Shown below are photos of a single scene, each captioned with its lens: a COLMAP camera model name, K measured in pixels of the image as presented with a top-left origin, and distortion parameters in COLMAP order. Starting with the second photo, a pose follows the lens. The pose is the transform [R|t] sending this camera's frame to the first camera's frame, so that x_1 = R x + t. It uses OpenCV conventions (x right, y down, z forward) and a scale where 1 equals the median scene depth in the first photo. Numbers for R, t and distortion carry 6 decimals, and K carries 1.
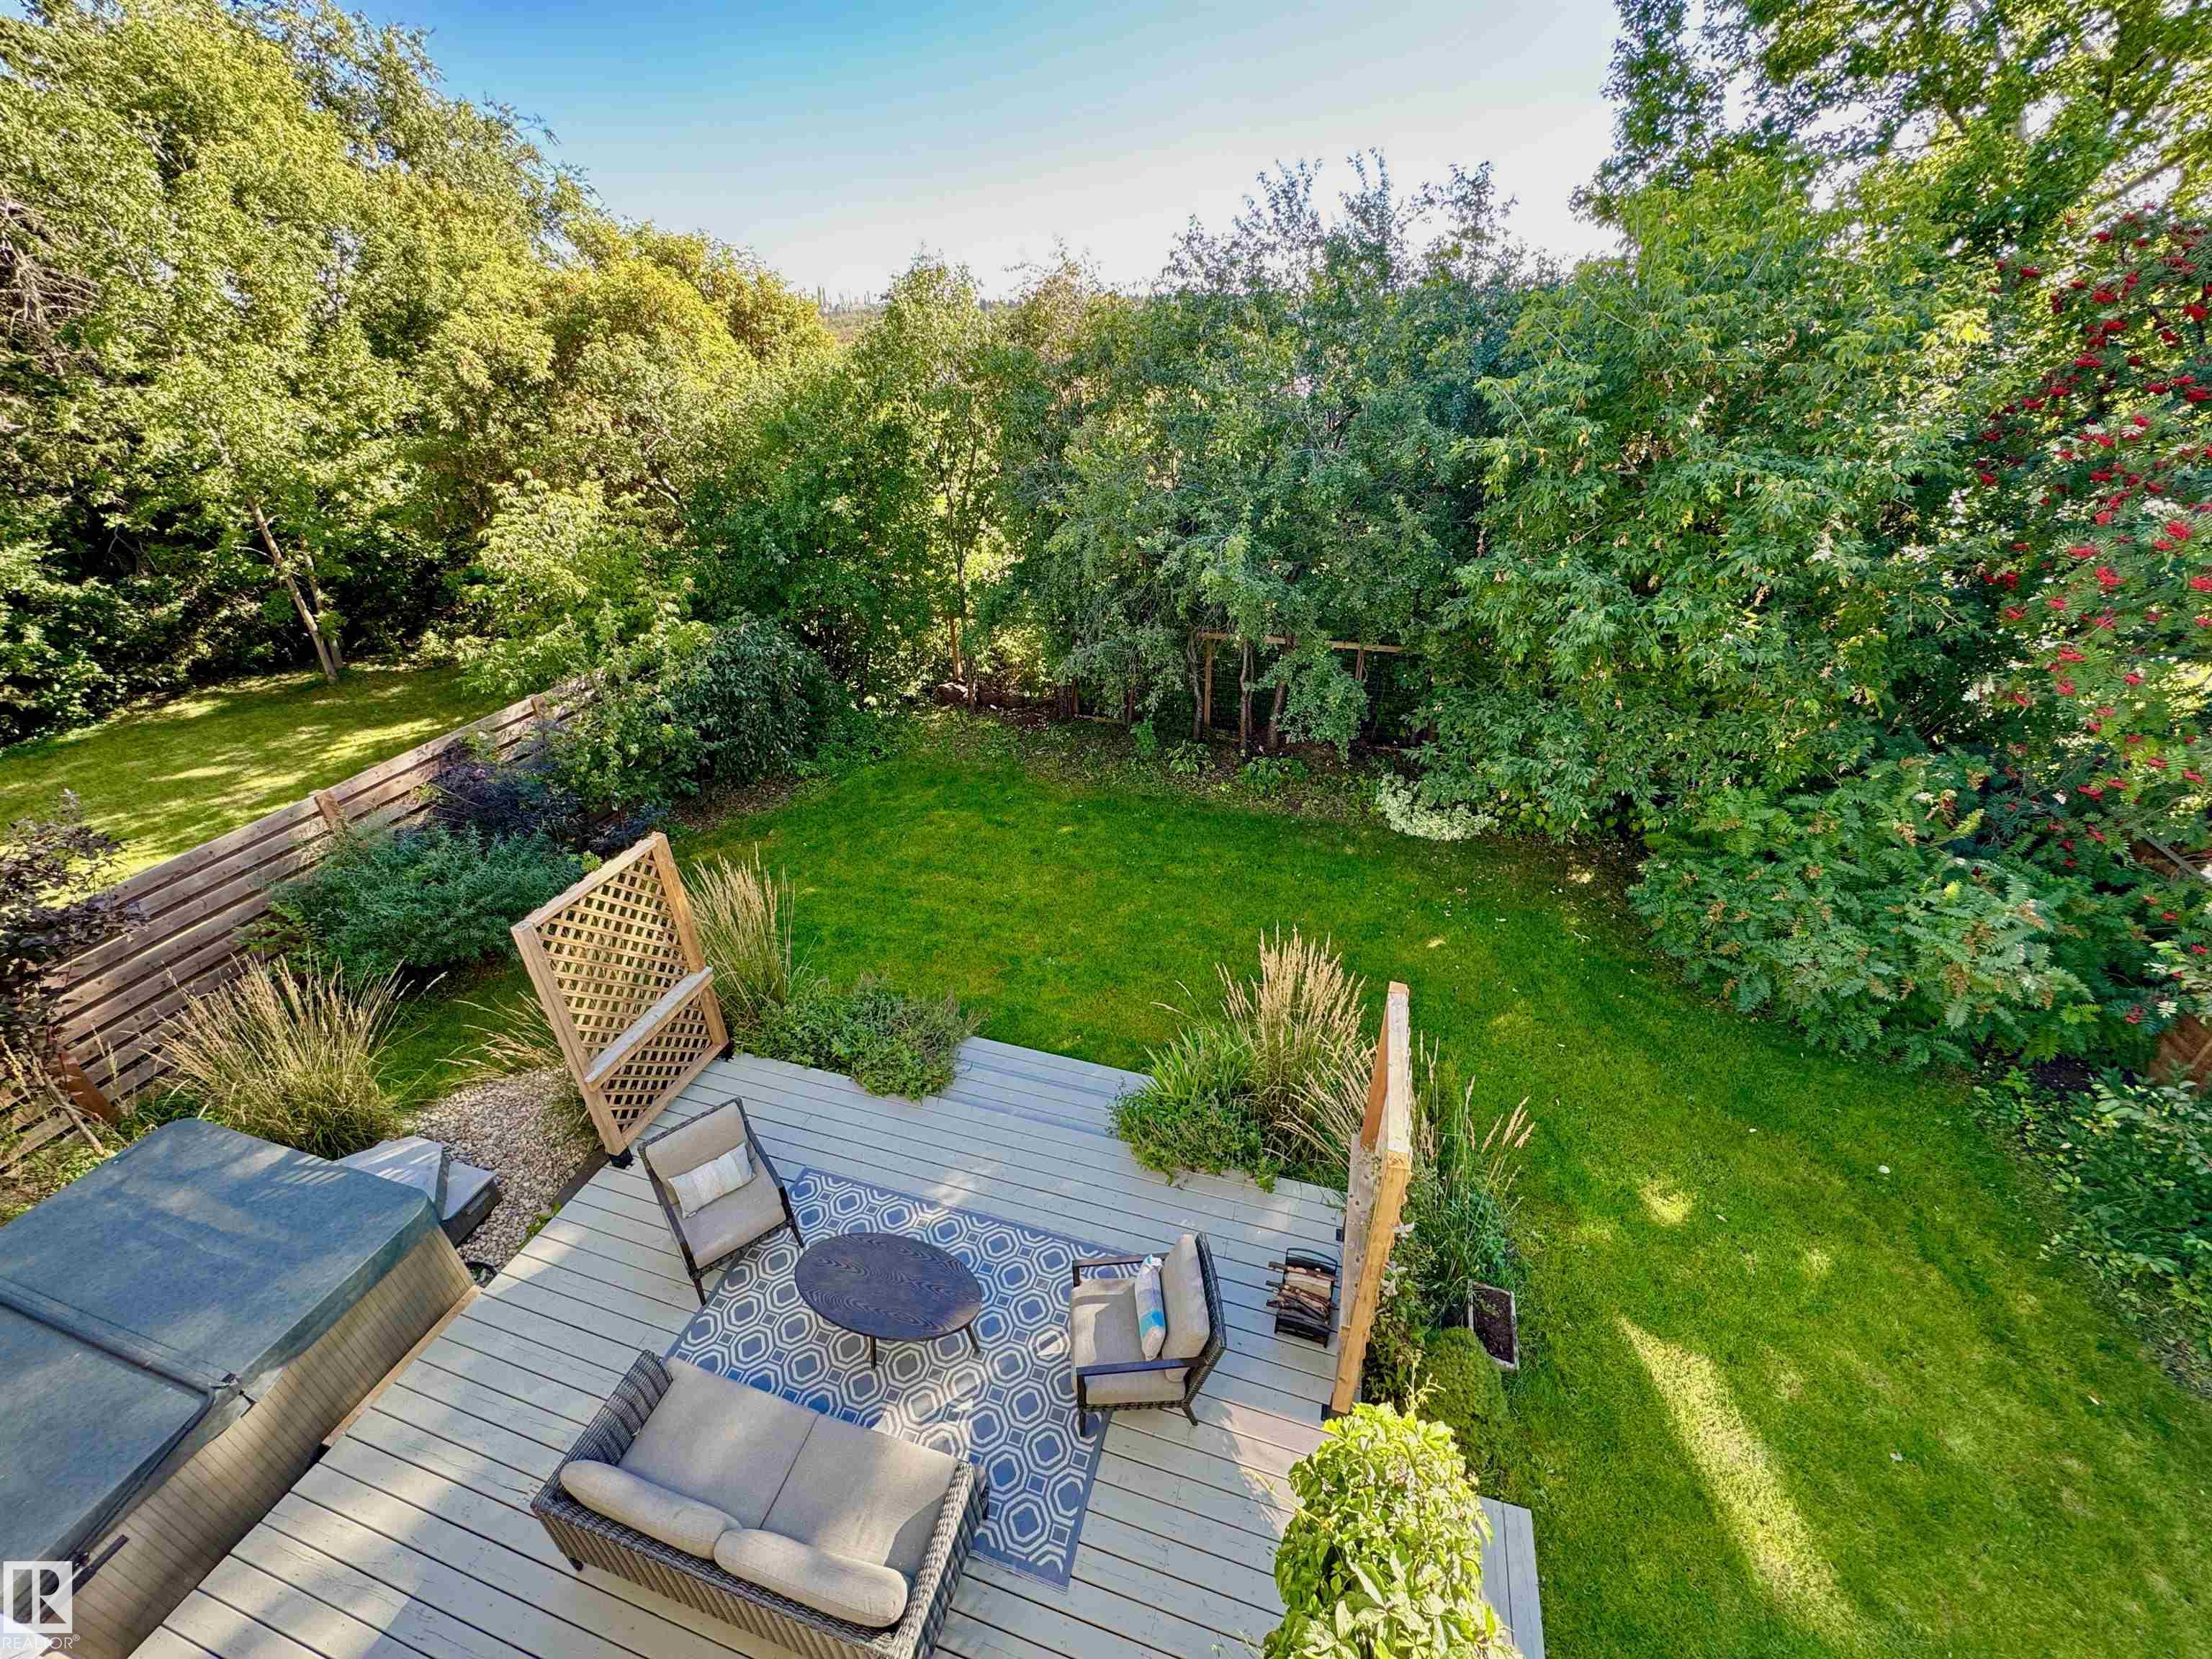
lens RADIAL K [[881.6, 0, 1114.9], [0, 881.6, 823.0], [0, 0, 1]] dist [-0.004294, -0.000188]
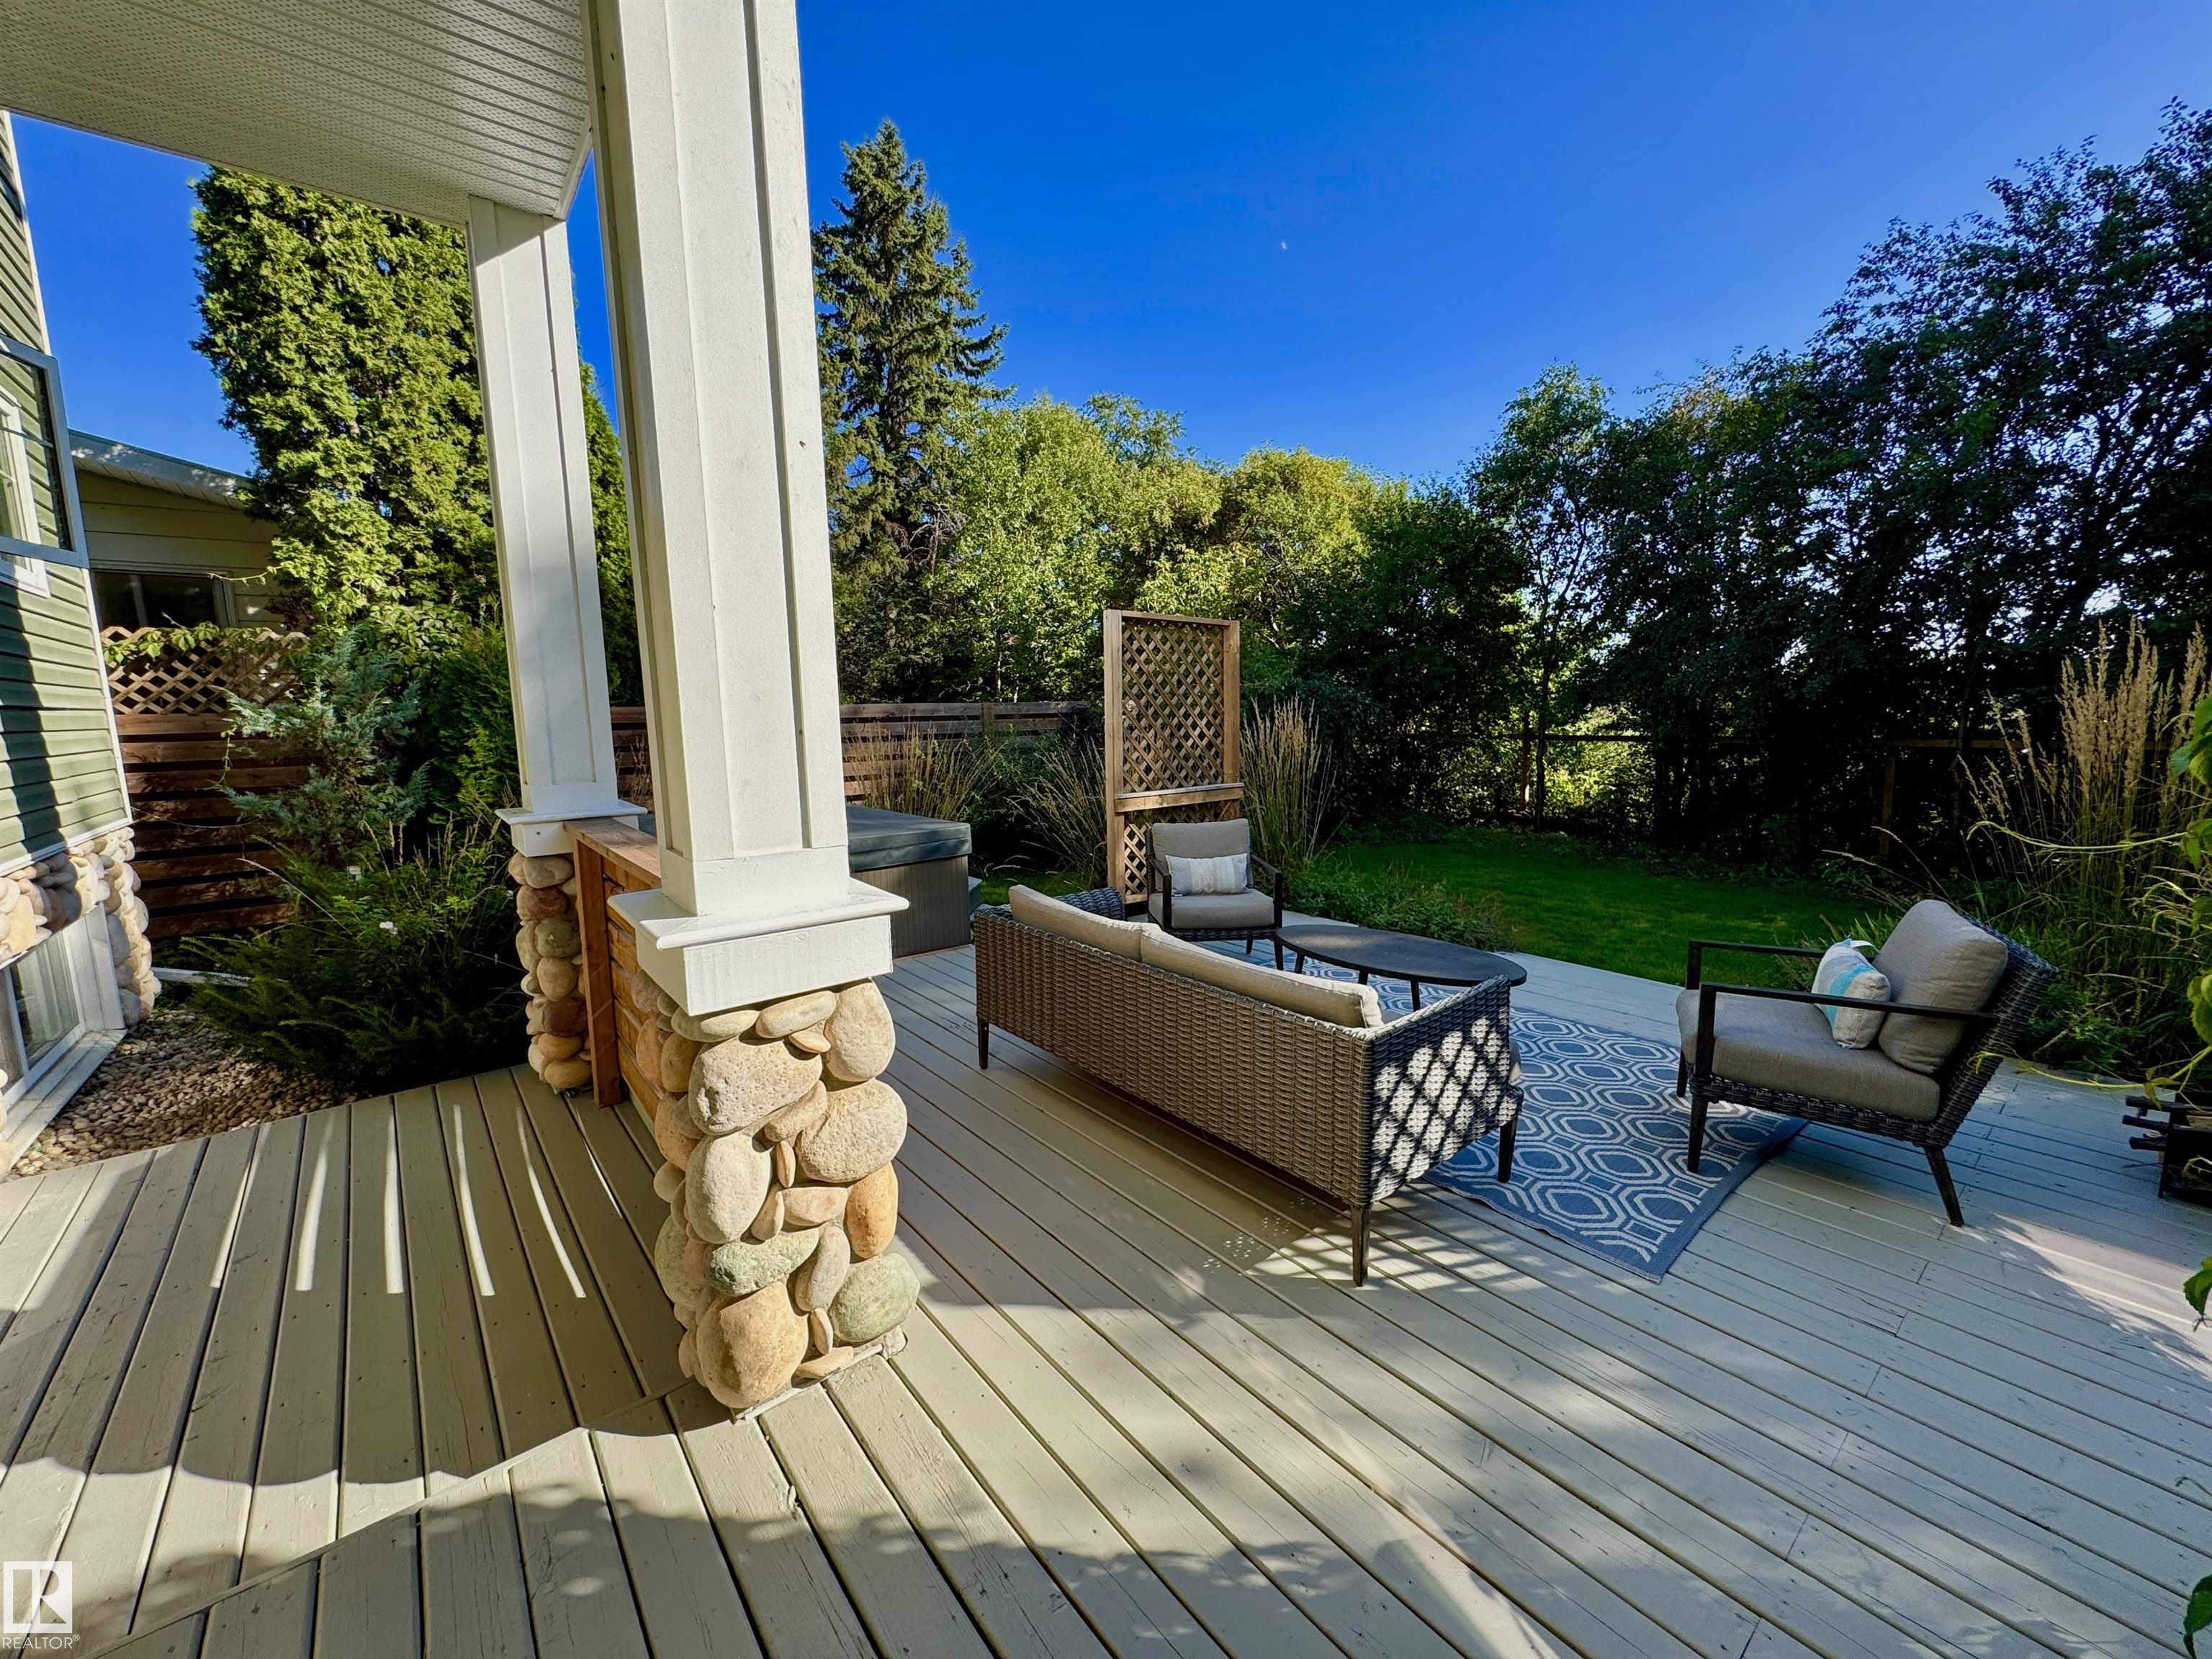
lens RADIAL K [[881.6, 0, 1106.6], [0, 881.6, 834.0], [0, 0, 1]] dist [-0.004294, -0.000188]
pose [[0.827014, 0.086769, -0.555444, -0.022457], [-0.283530, 0.917534, -0.278822, 0.321447], [0.485446, 0.388075, 0.783415, 0.106009]]
